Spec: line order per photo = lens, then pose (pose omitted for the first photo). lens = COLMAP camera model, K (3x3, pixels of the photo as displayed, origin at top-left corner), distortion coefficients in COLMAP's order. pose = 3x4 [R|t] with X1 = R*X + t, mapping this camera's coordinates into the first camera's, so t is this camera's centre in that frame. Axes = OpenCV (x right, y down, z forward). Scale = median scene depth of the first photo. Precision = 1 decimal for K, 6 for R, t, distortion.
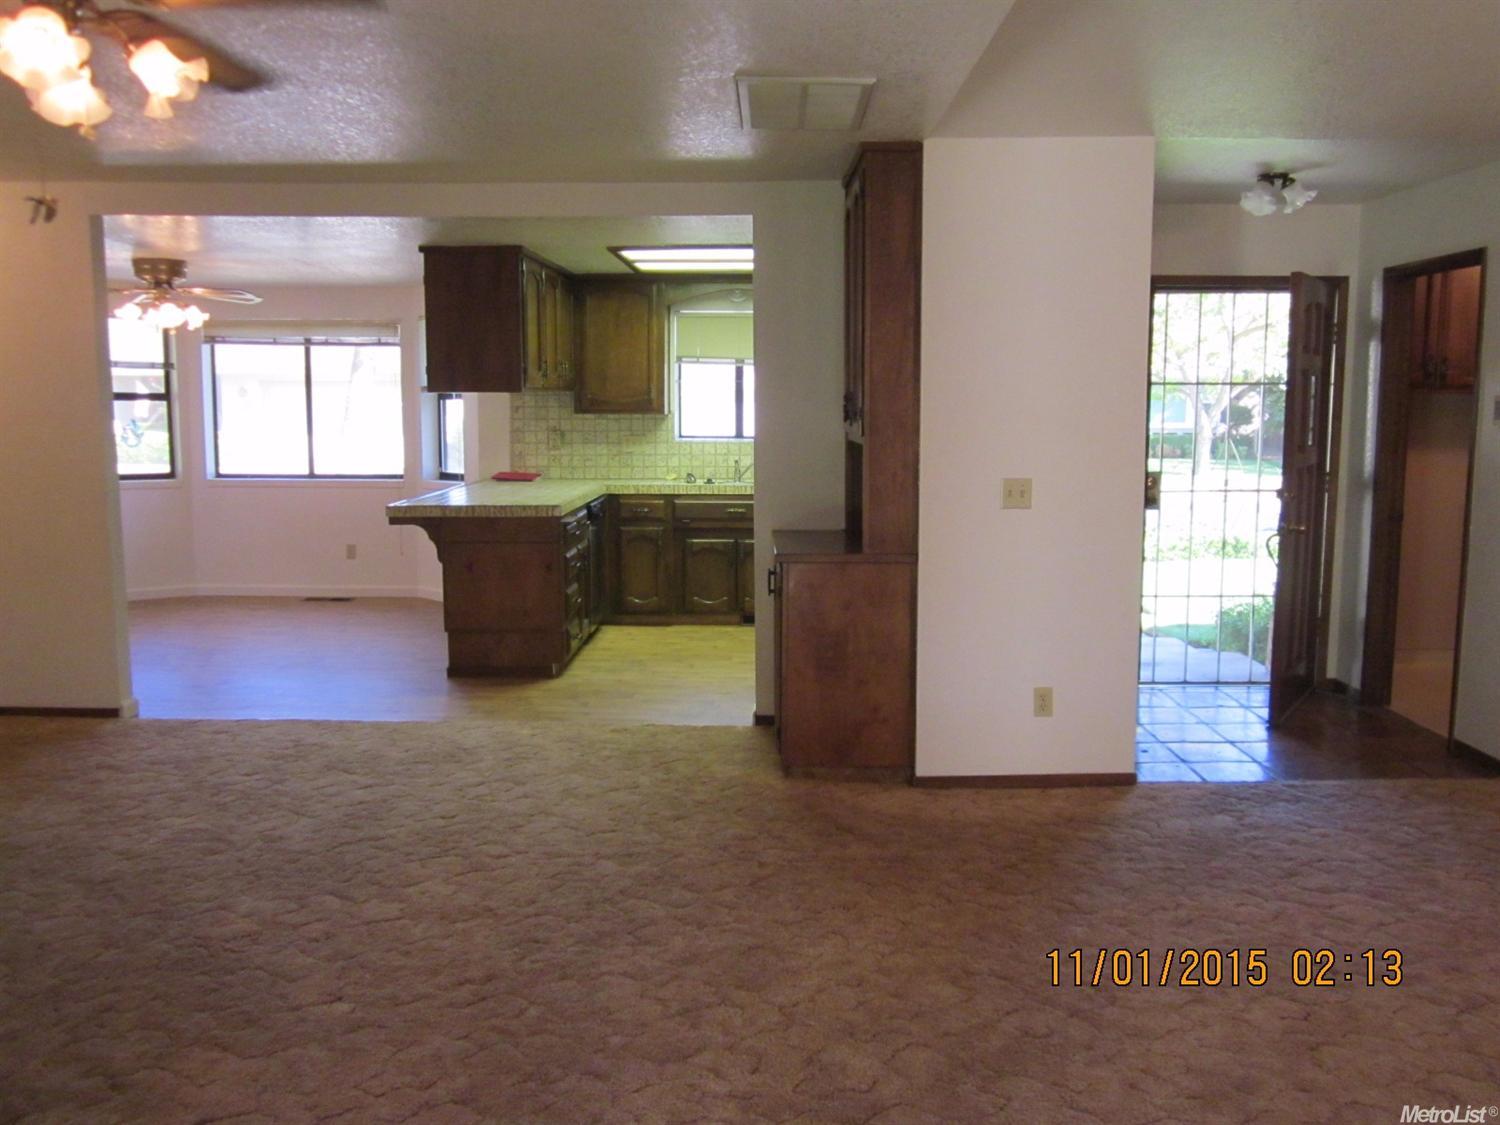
lens RADIAL K [[1233.0, 0, 750.0], [0, 1233.0, 562.5], [0, 0, 1]] dist [-0.047362, 0.005415]
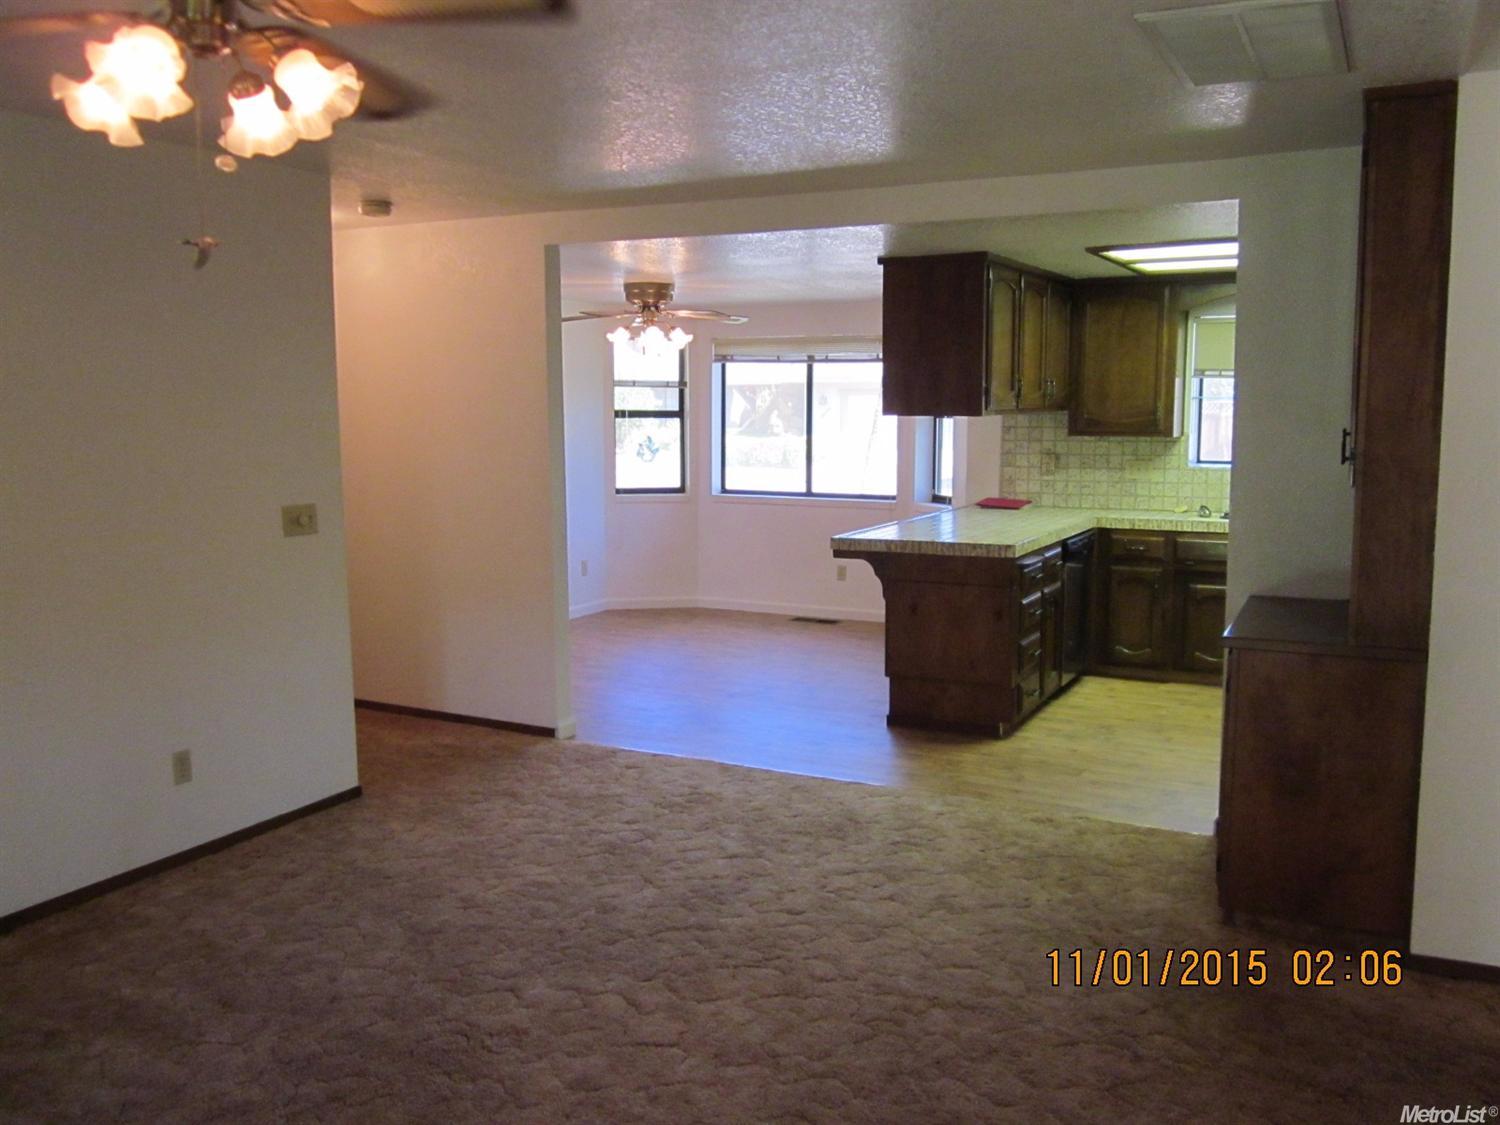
lens RADIAL K [[1233.0, 0, 750.0], [0, 1233.0, 562.5], [0, 0, 1]] dist [-0.047362, 0.005415]
pose [[0.893225, 0.050679, -0.446745, 0.065611], [-0.052368, 0.998591, 0.008574, -0.029879], [0.446551, 0.015736, 0.894620, 0.123467]]
